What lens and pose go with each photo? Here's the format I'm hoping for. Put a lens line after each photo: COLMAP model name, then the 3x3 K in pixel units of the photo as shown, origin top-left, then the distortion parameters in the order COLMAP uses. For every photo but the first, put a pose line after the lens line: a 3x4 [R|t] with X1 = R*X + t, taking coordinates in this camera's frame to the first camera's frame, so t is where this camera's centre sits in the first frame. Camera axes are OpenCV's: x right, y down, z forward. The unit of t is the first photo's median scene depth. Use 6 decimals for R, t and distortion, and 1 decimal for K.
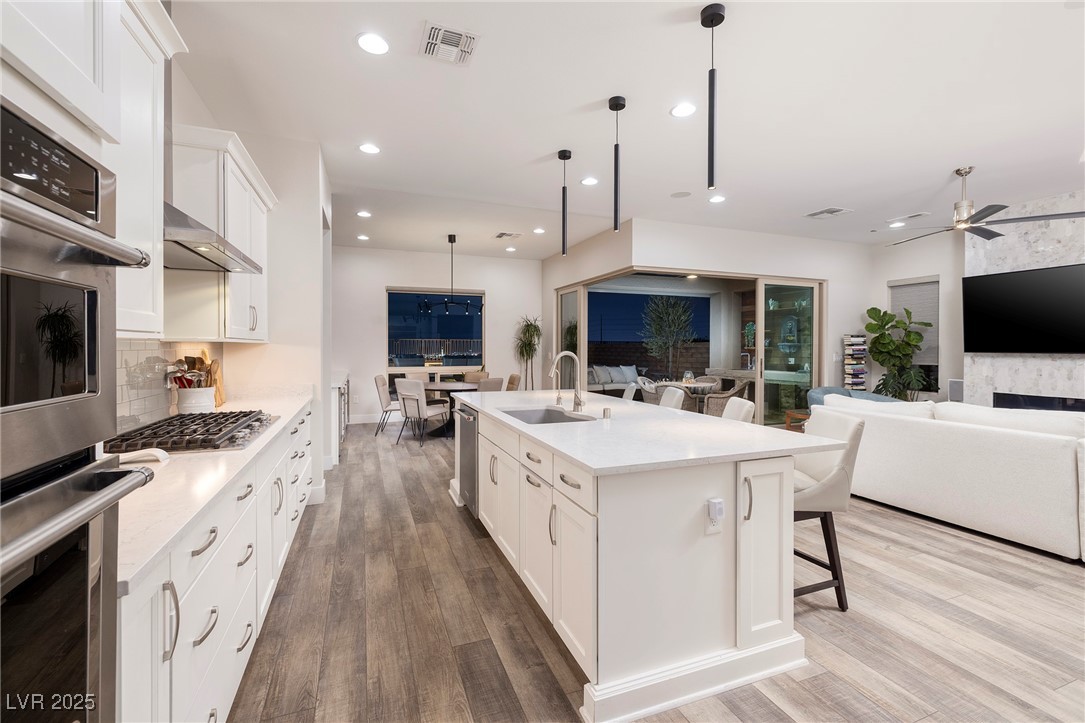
lens RADIAL K [[458.2, 0, 538.1], [0, 458.2, 350.7], [0, 0, 1]] dist [0.002033, 0.000220]
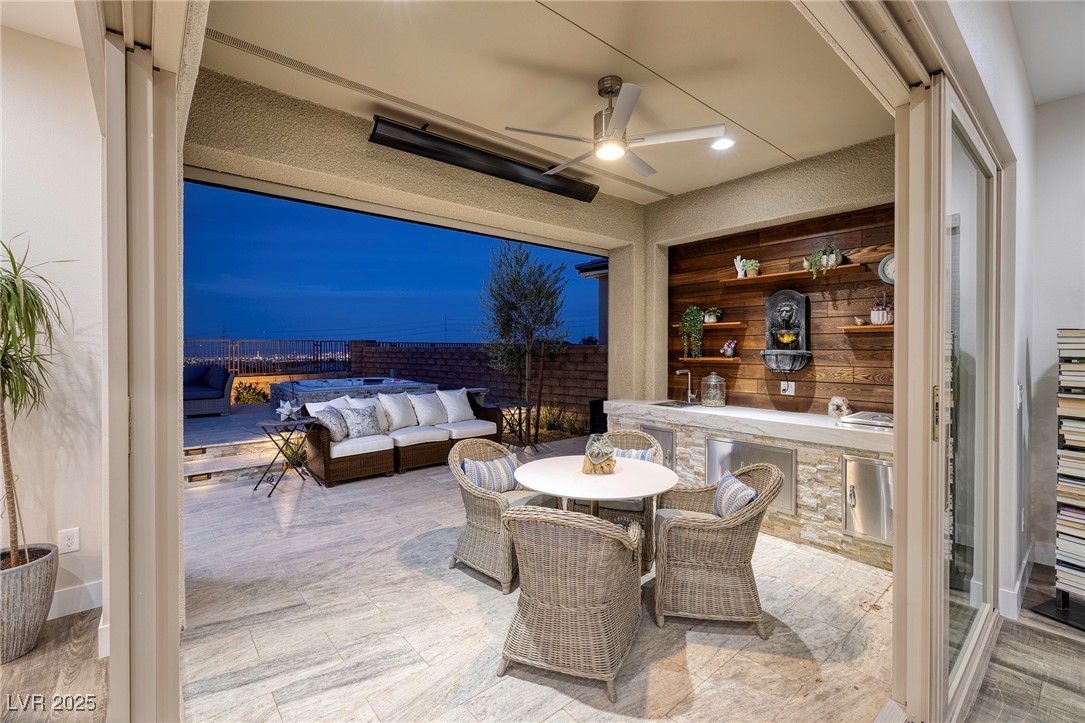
lens RADIAL K [[459.5, 0, 545.1], [0, 459.5, 355.7], [0, 0, 1]] dist [0.002891, 0.000275]
pose [[0.939675, -0.007571, 0.341986, 0.209495], [0.004652, 0.999945, 0.009355, -0.020891], [-0.342038, -0.007200, 0.939659, 0.832168]]
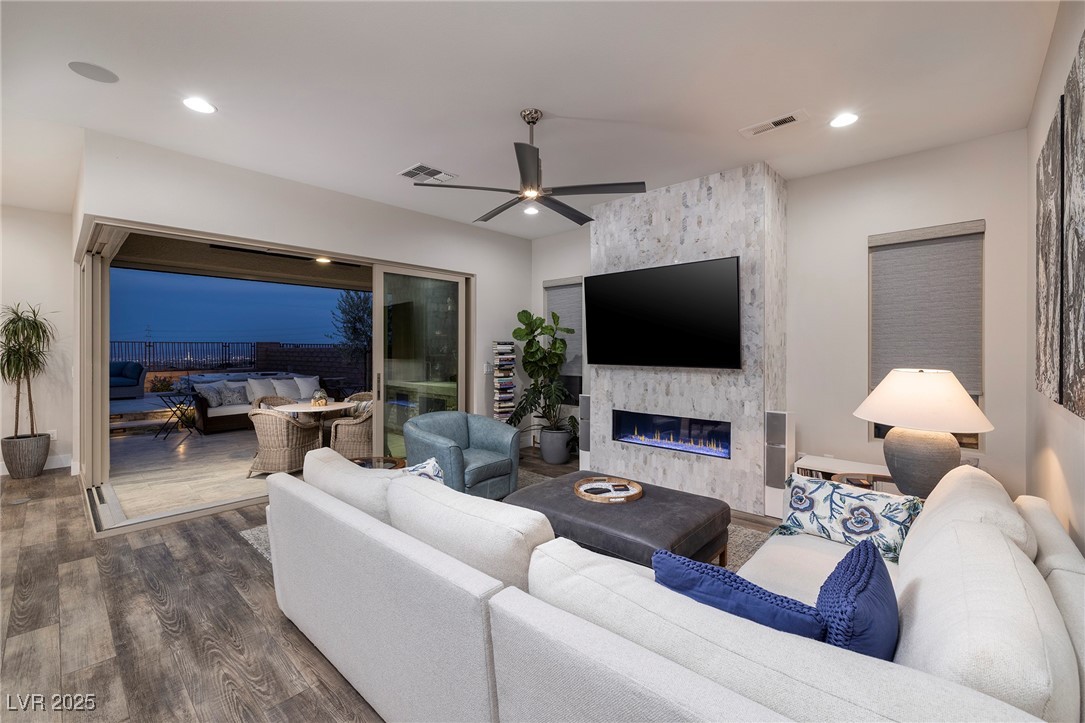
lens RADIAL K [[448.4, 0, 547.8], [0, 448.4, 351.6], [0, 0, 1]] dist [-0.000450, 0.000009]
pose [[0.892818, -0.003247, 0.450406, 0.395231], [0.003894, 0.999992, -0.000510, -0.016201], [-0.450401, 0.002209, 0.892824, 0.230852]]
